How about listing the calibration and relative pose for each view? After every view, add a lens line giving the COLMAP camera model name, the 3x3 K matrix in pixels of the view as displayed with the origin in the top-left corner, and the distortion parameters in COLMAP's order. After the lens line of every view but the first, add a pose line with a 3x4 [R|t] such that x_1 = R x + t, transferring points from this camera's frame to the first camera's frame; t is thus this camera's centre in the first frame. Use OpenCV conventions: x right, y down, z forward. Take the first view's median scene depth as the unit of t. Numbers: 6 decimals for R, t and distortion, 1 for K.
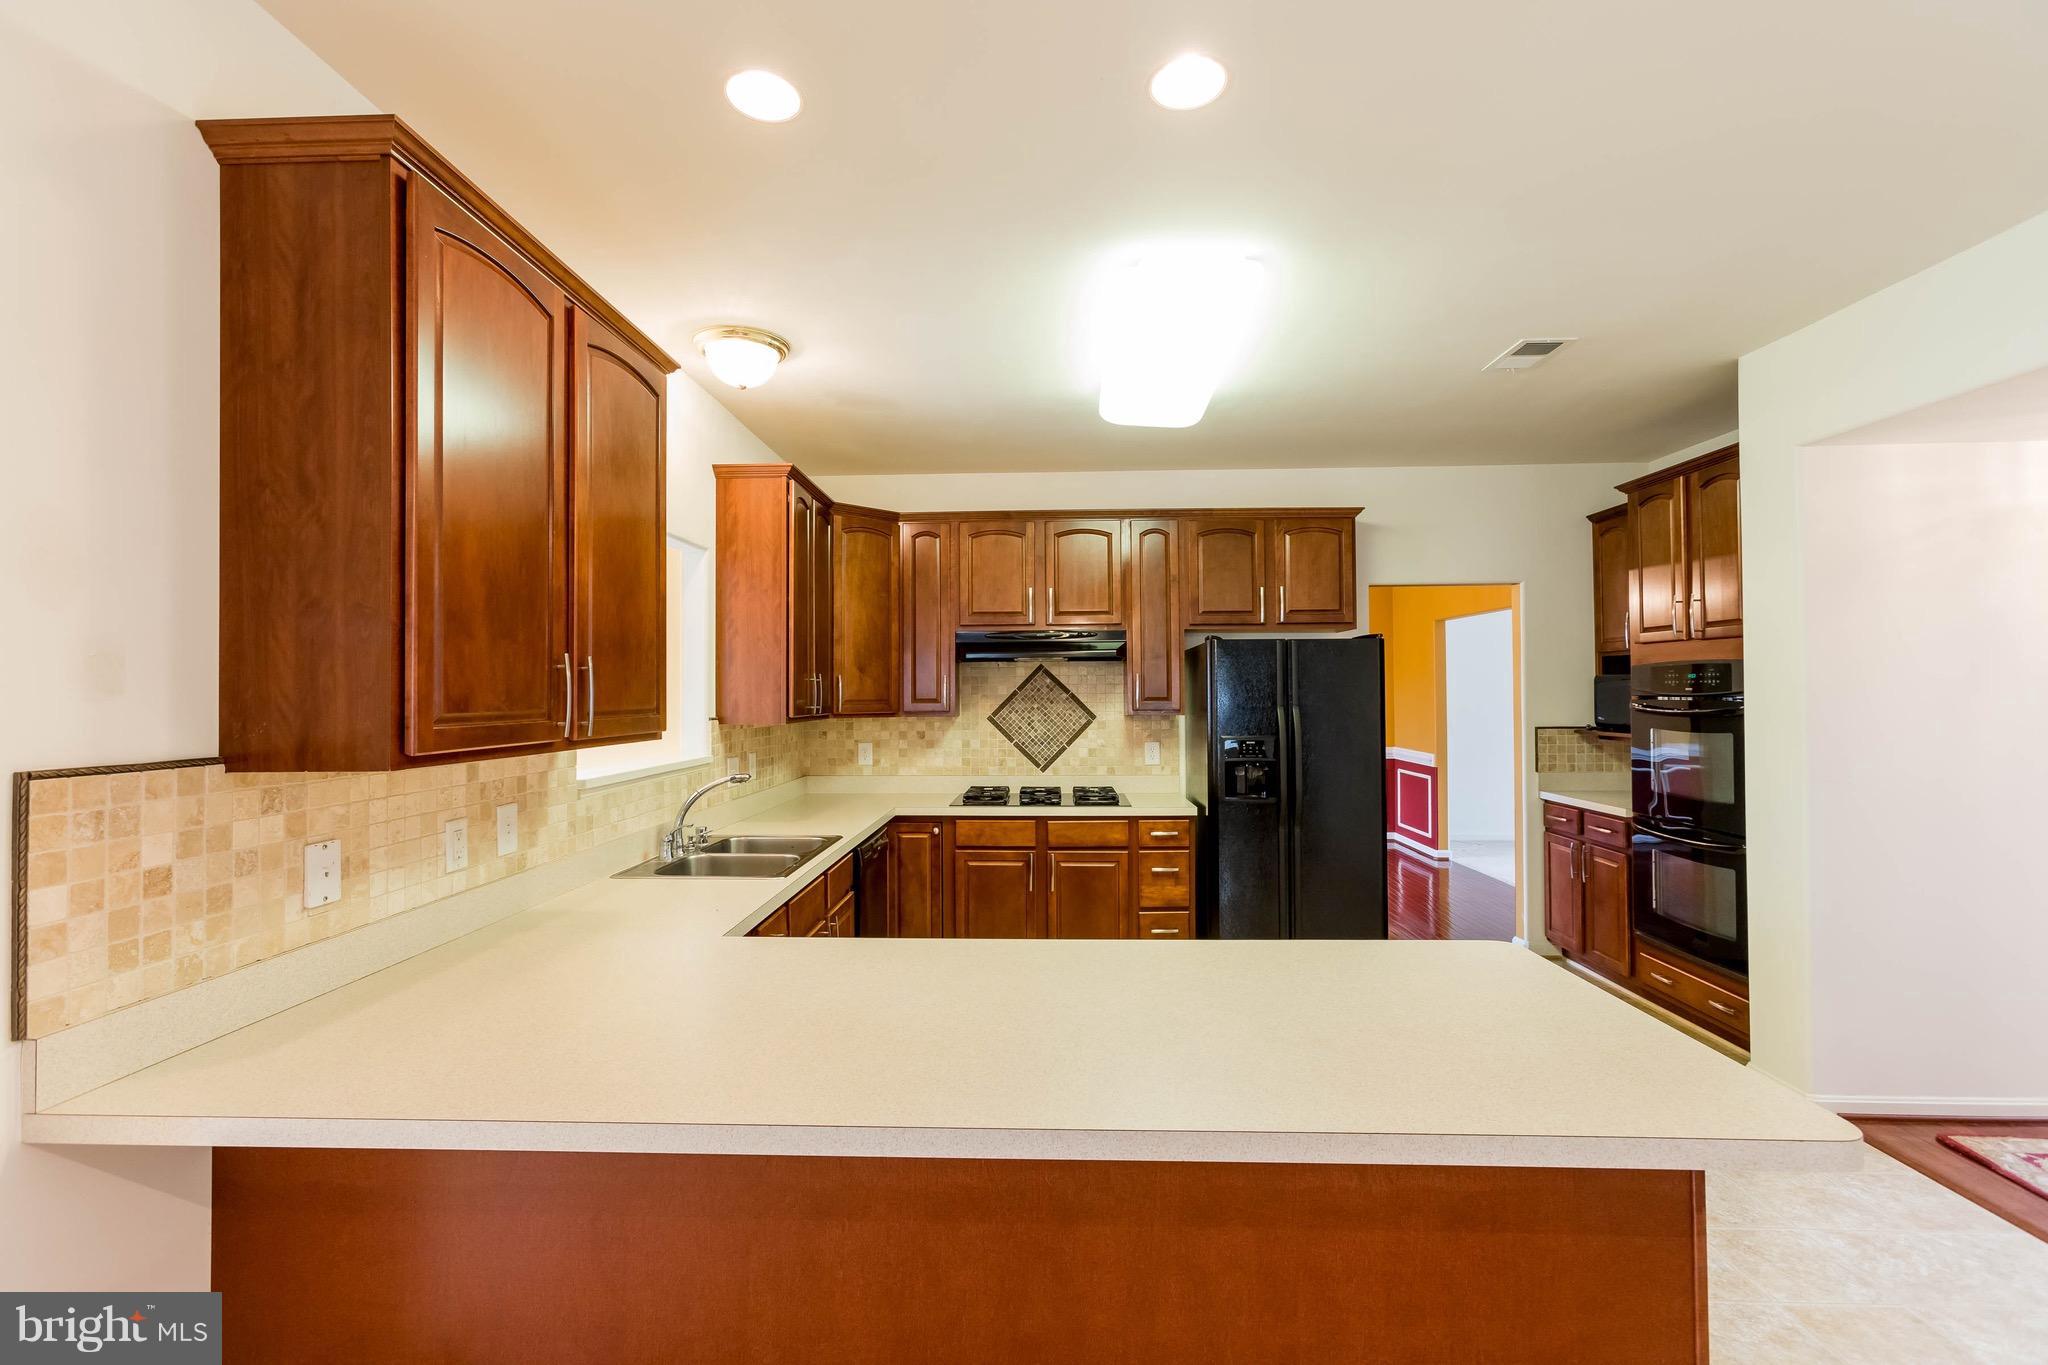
lens RADIAL K [[940.3, 0, 1025.7], [0, 940.3, 682.8], [0, 0, 1]] dist [0.000633, 0.018446]
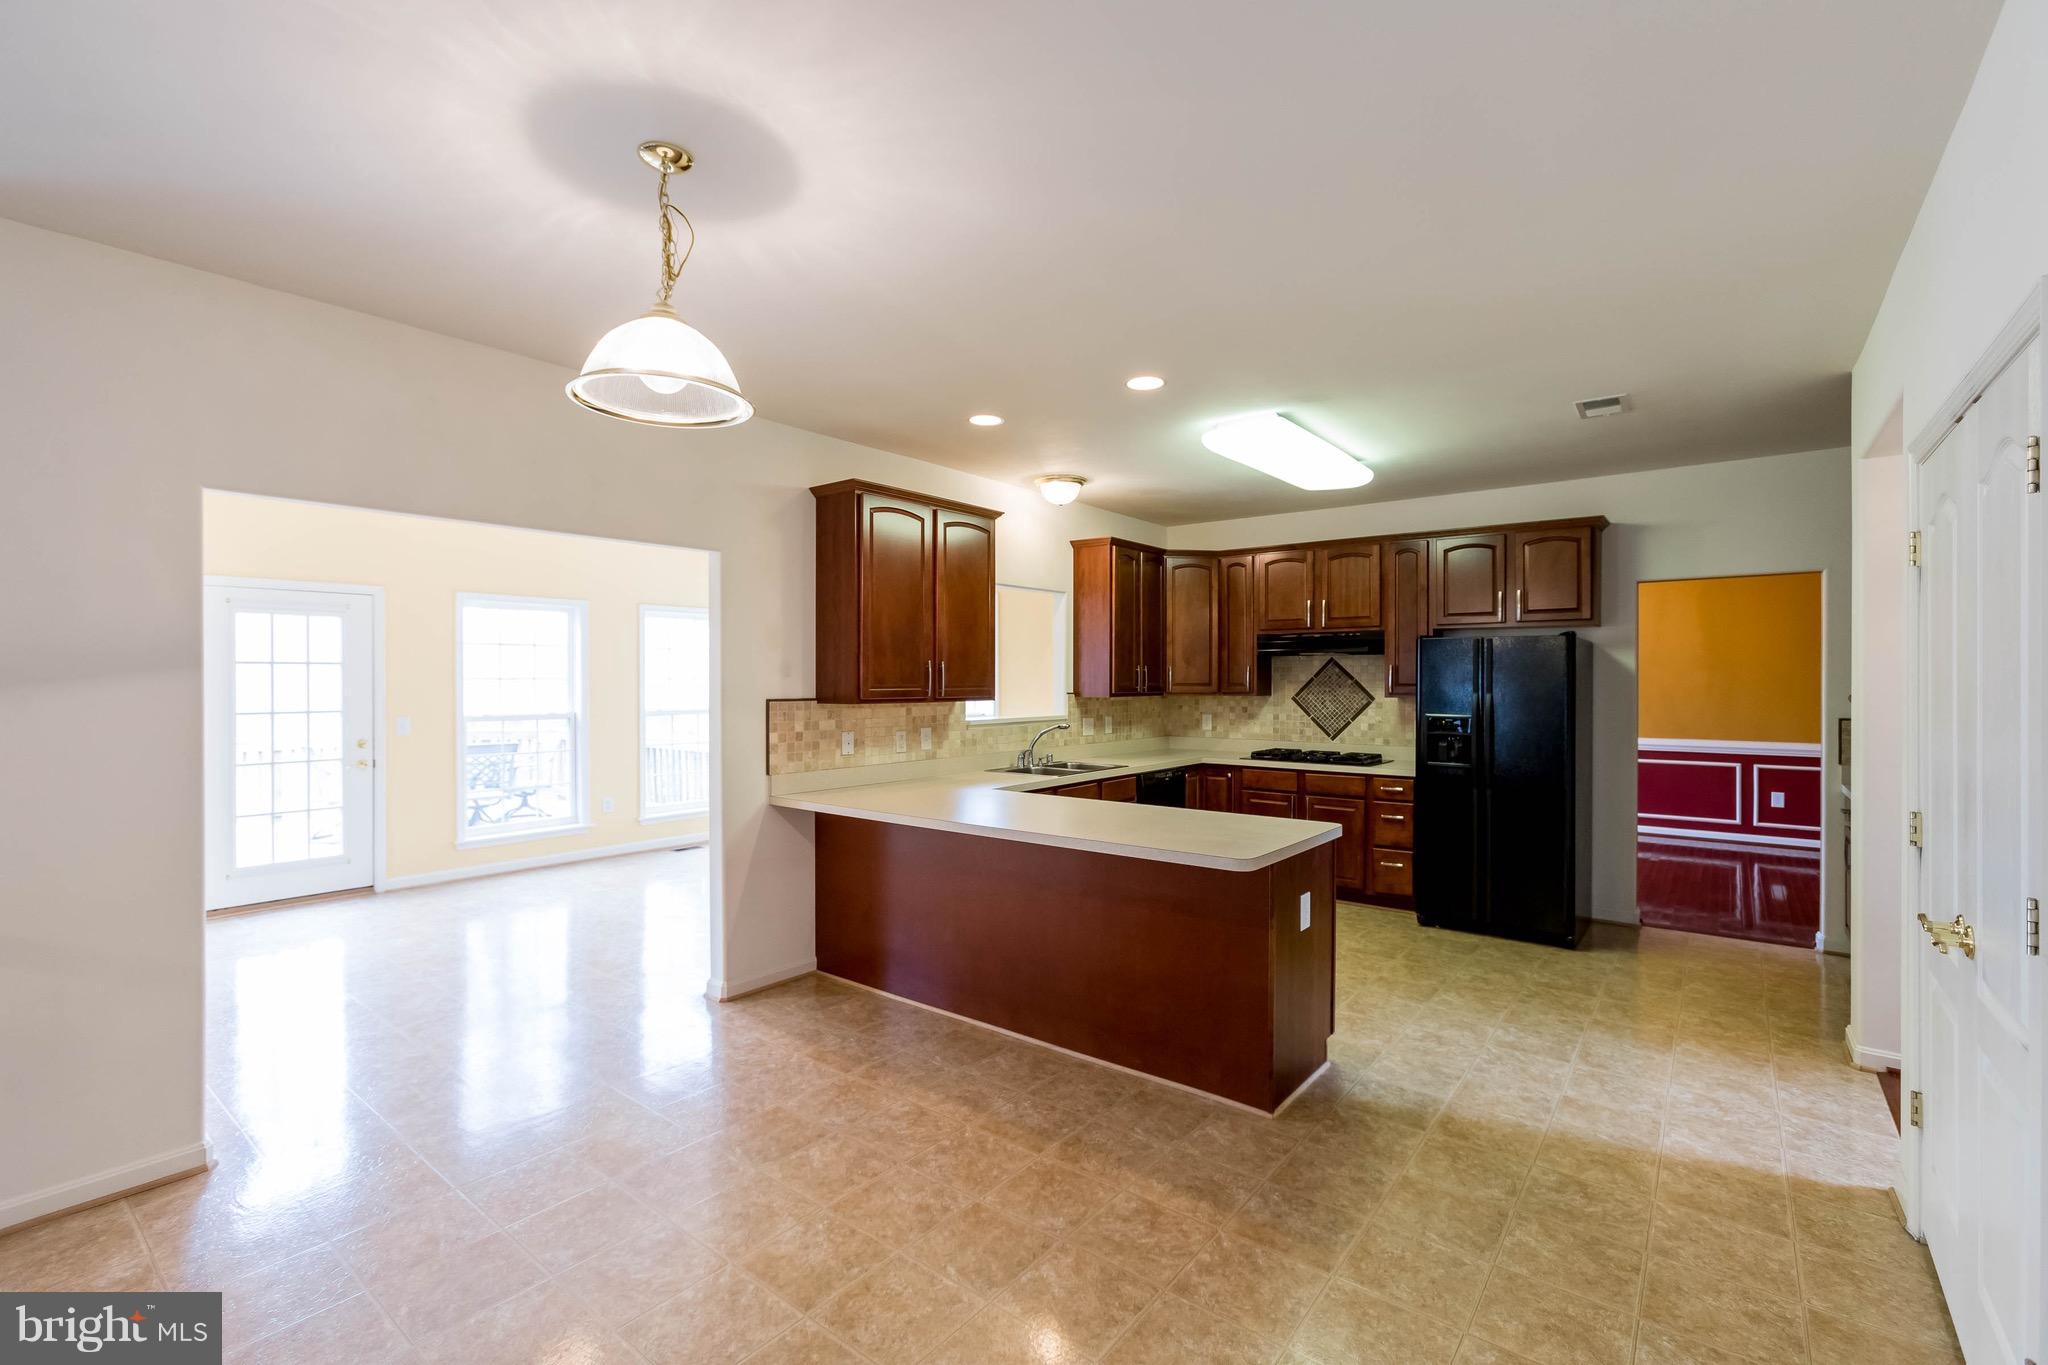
lens RADIAL K [[923.4, 0, 987.9], [0, 923.4, 678.2], [0, 0, 1]] dist [-0.001506, -0.000031]
pose [[0.797237, 0.006348, -0.603634, 0.439005], [0.000138, 0.999943, 0.010699, -0.005060], [0.603667, -0.008613, 0.797190, -0.323970]]
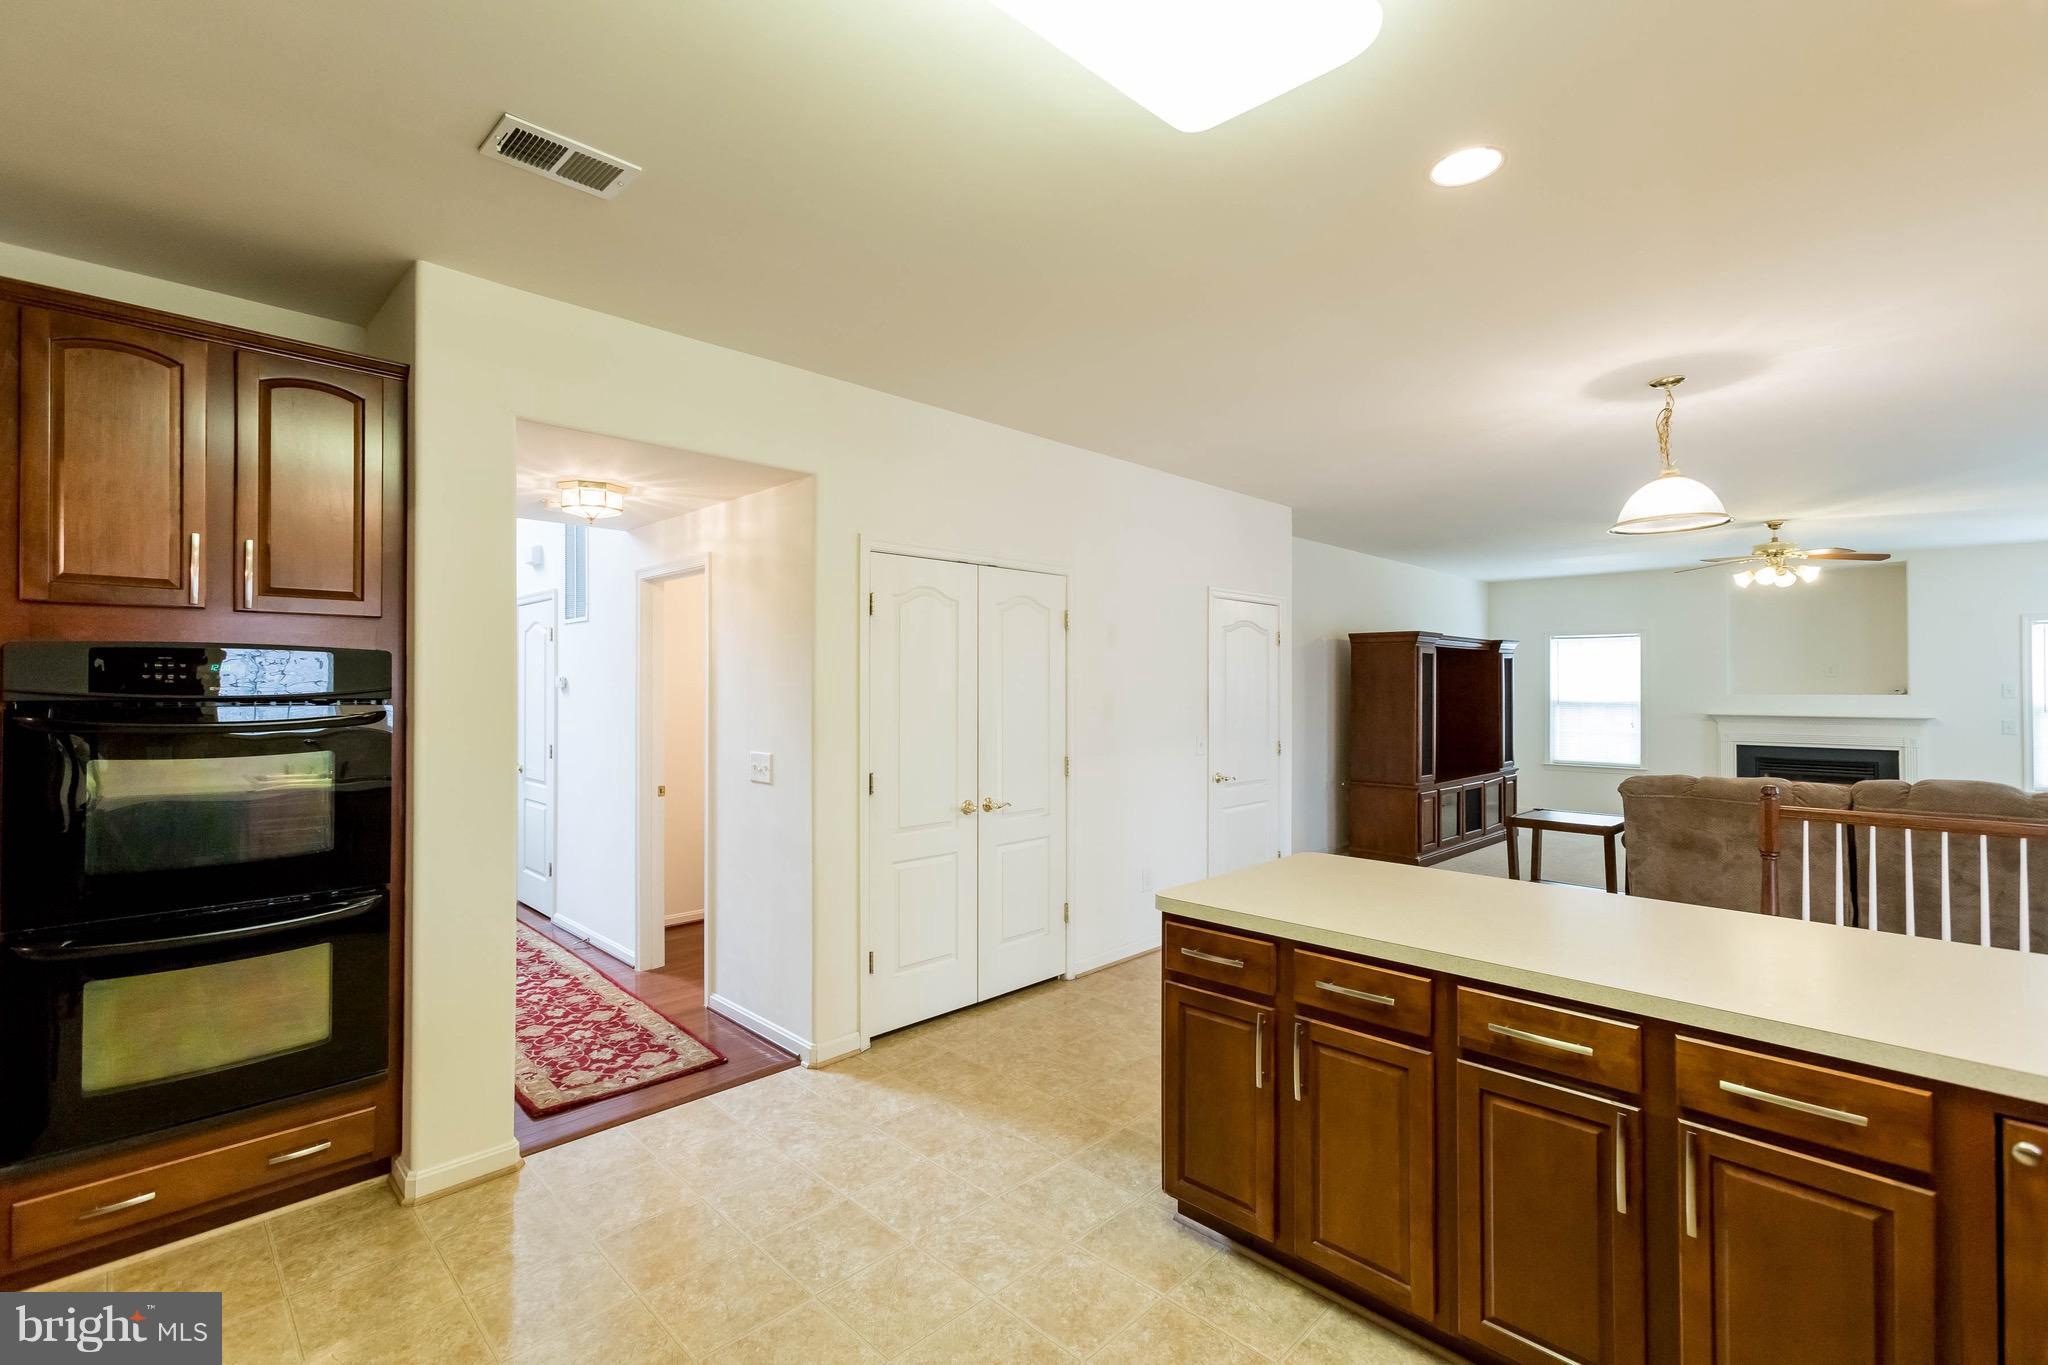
lens RADIAL K [[923.4, 0, 987.9], [0, 923.4, 678.2], [0, 0, 1]] dist [-0.001506, -0.000031]
pose [[-0.721399, 0.011507, 0.692424, -0.067248], [-0.001395, 0.999836, -0.018070, 0.007807], [-0.692519, -0.014001, -0.721264, 0.855950]]
